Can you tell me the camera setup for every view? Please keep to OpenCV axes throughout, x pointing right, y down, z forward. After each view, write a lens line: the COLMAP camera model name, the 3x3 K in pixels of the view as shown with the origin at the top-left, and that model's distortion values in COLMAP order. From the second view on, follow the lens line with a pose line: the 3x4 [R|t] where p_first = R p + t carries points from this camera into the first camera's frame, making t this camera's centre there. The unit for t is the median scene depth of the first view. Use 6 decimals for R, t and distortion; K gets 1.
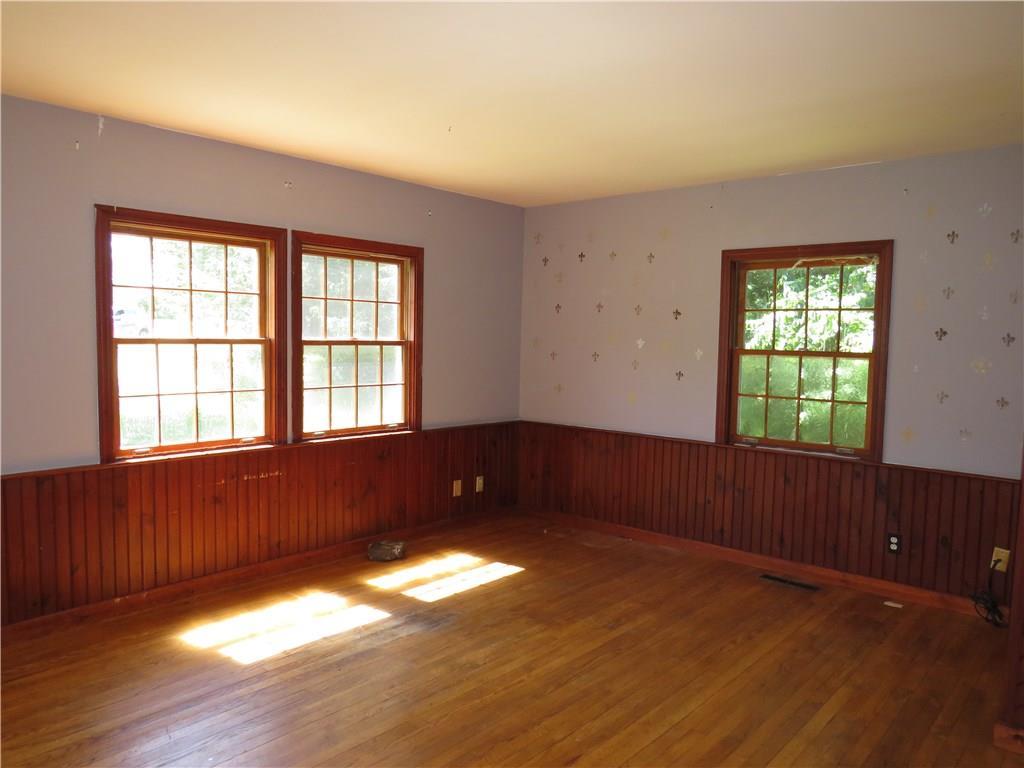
lens RADIAL K [[707.6, 0, 516.6], [0, 707.6, 389.9], [0, 0, 1]] dist [-0.000026, 0.004081]
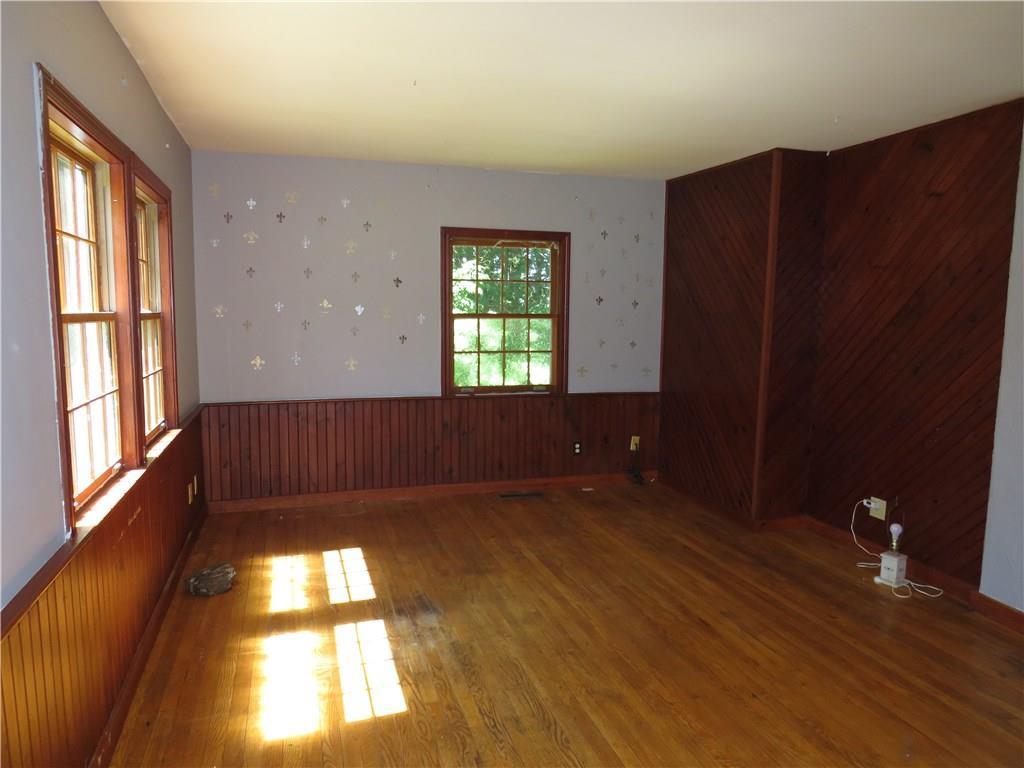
lens RADIAL K [[707.6, 0, 516.9], [0, 707.6, 382.1], [0, 0, 1]] dist [-0.000026, 0.004081]
pose [[0.563093, -0.106739, 0.819471, -0.671989], [0.061791, 0.994286, 0.087050, -0.045500], [-0.824080, 0.001619, 0.566471, 0.289503]]
